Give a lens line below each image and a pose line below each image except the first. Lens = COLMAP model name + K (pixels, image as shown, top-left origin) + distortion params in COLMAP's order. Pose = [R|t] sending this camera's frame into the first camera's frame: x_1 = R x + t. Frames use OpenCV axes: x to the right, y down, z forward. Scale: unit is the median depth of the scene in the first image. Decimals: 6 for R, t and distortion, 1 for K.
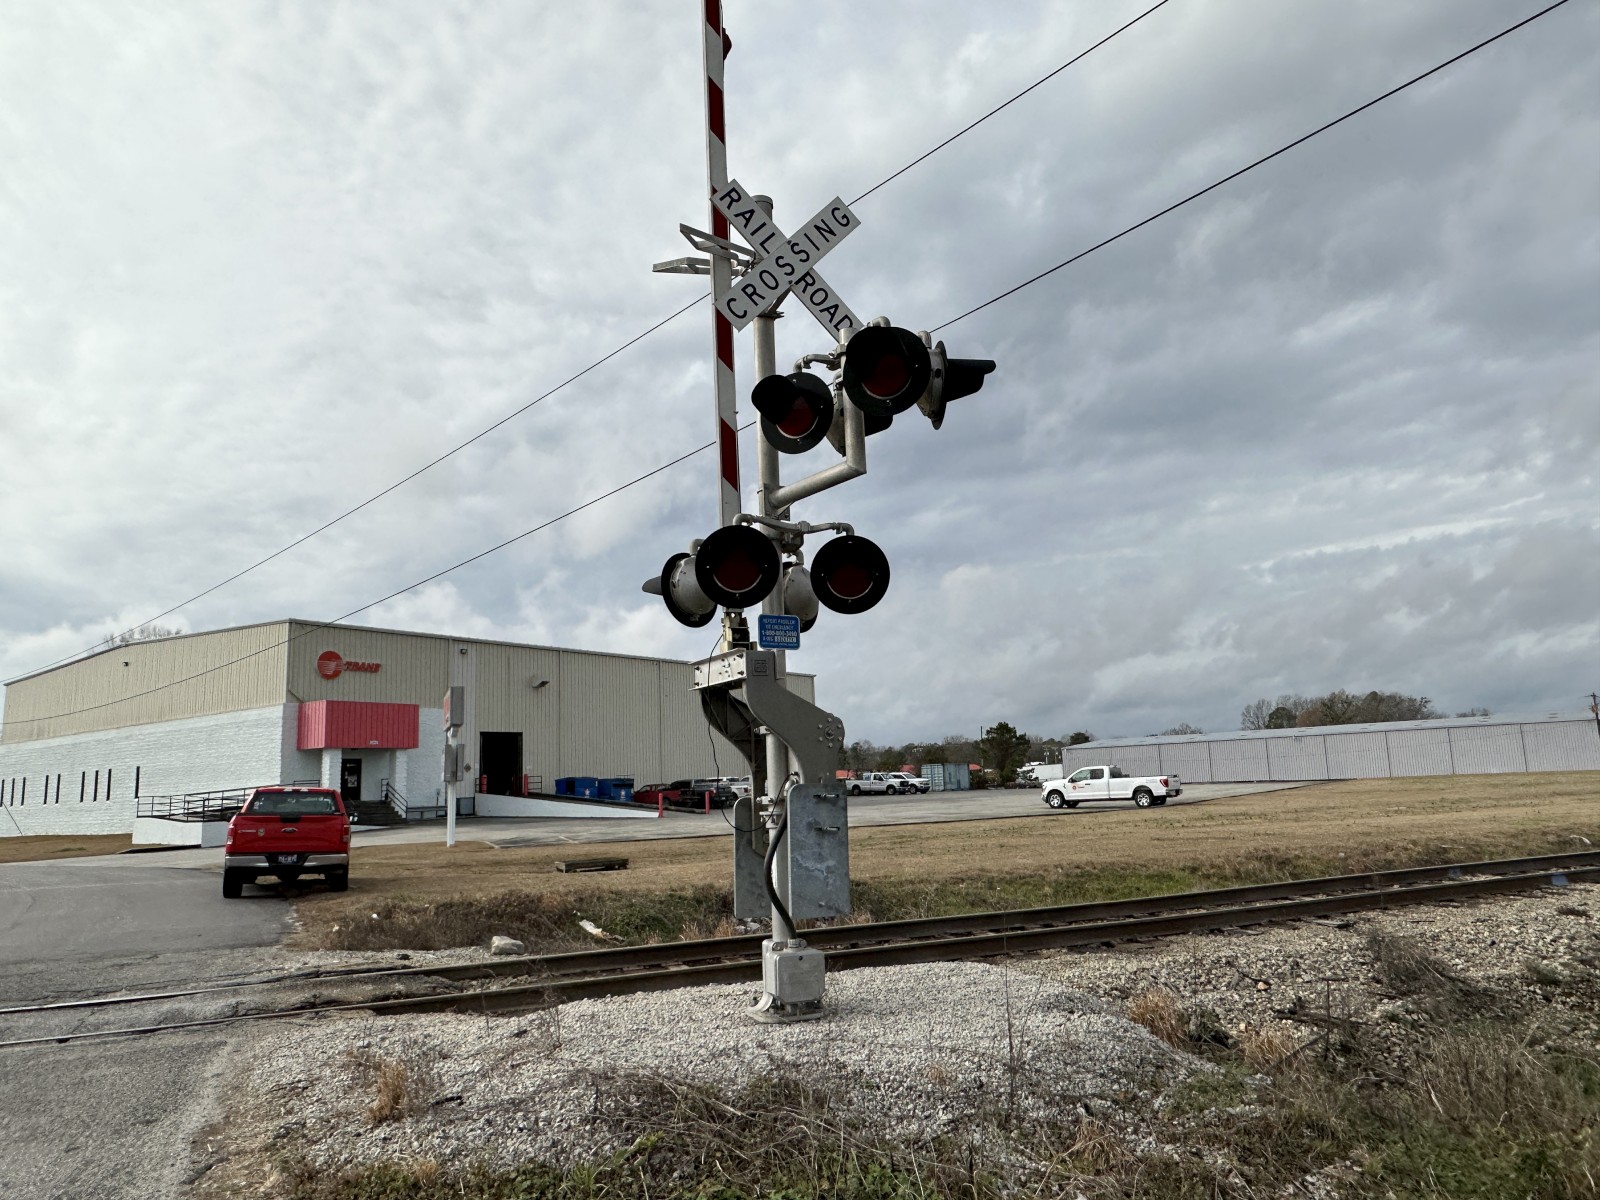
lens RADIAL K [[1095.6, 0, 824.7], [0, 1095.6, 605.7], [0, 0, 1]] dist [-0.001610, 0.001052]
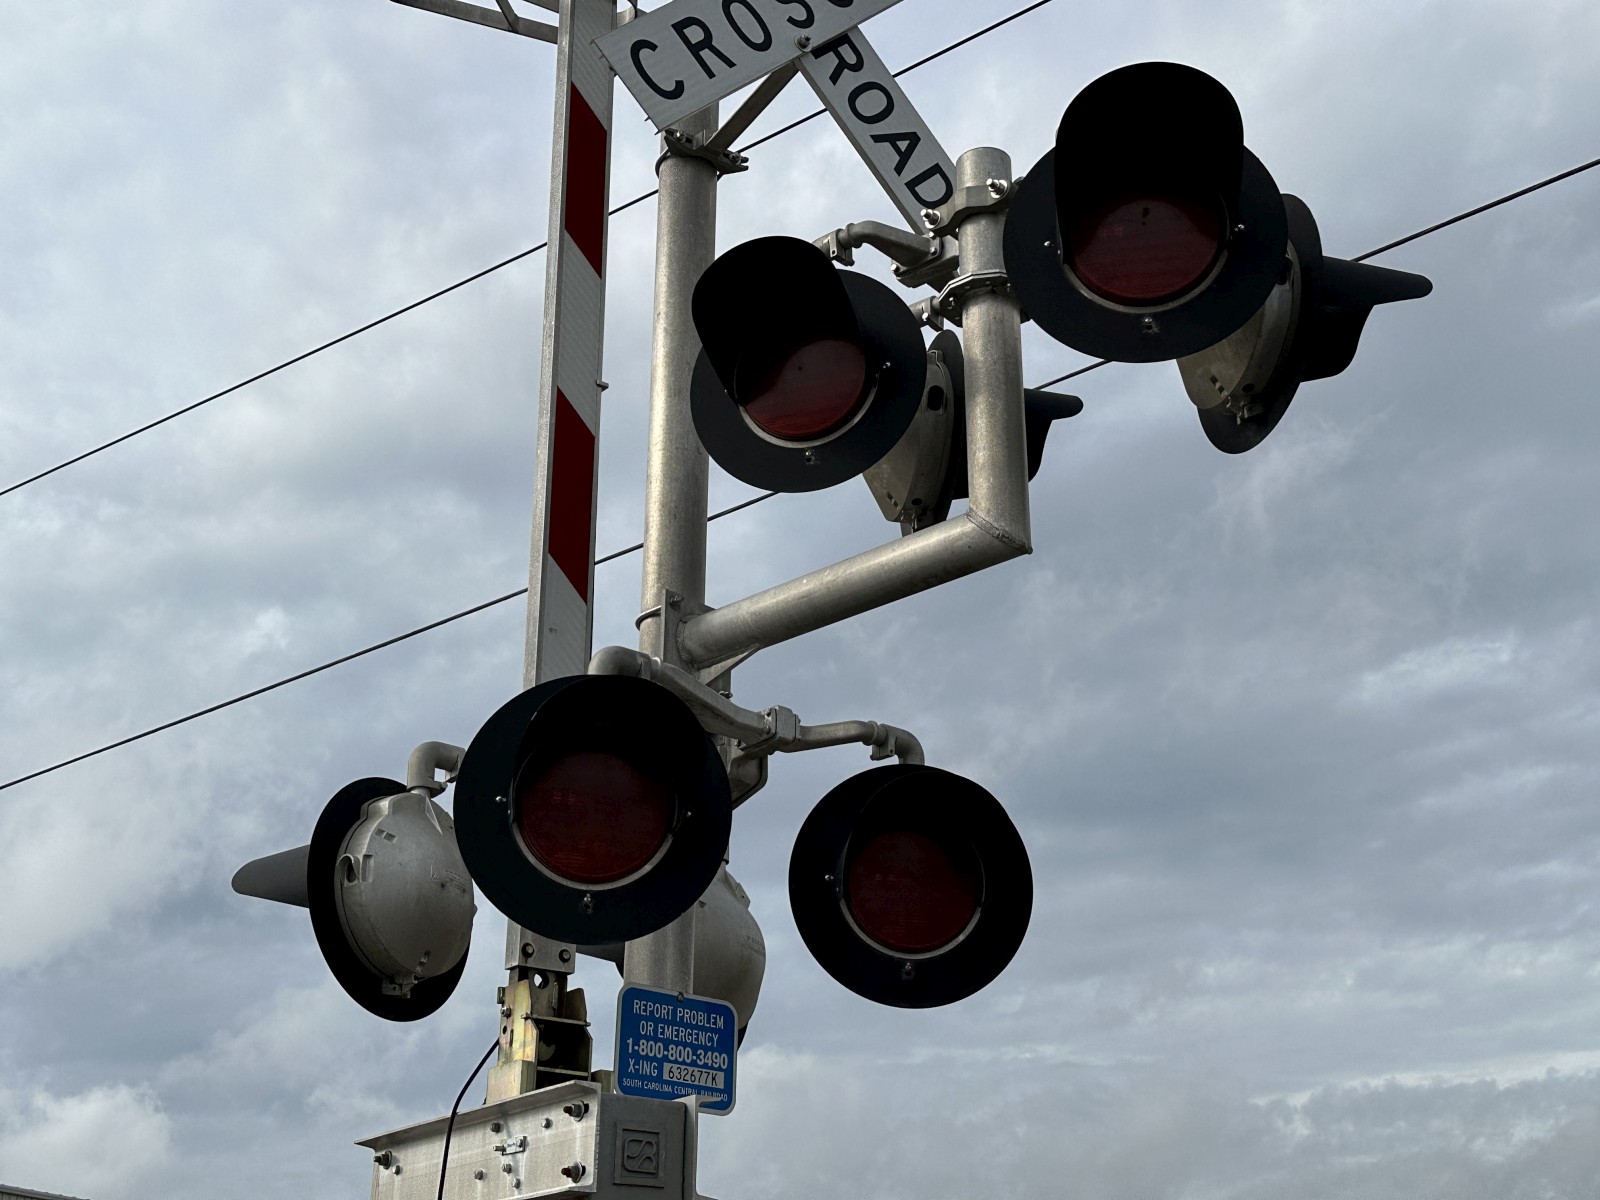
lens RADIAL K [[1999.6, 0, 804.4], [0, 1999.6, 569.0], [0, 0, 1]] dist [0.202912, -0.468566]
pose [[0.983252, 0.114192, 0.142042, -0.085823], [-0.072076, 0.959475, -0.272422, 0.039069], [-0.167394, 0.257621, 0.951636, 0.342884]]
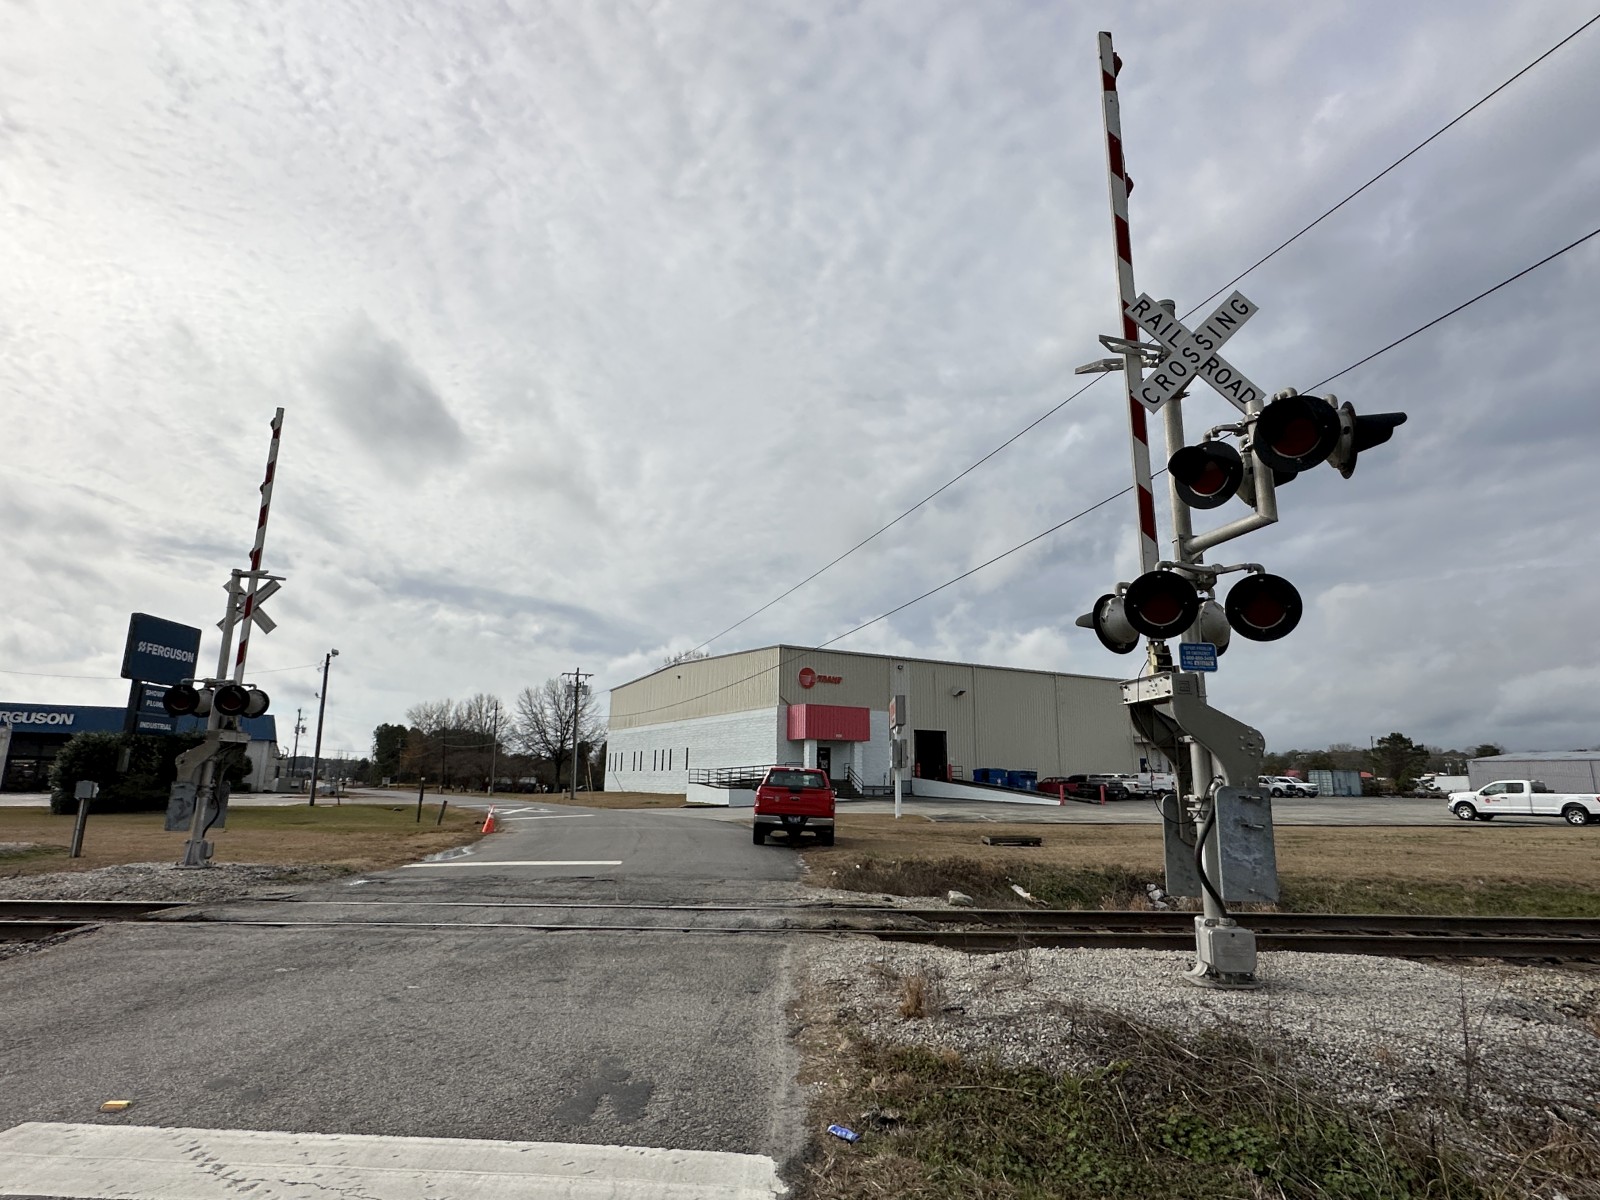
lens RADIAL K [[880.4, 0, 787.9], [0, 880.4, 596.8], [0, 0, 1]] dist [-0.002007, 0.000539]
pose [[0.905895, -0.038546, -0.421745, -0.032938], [0.022964, 0.998855, -0.041967, -0.009829], [0.422880, 0.028333, 0.905743, -0.053612]]
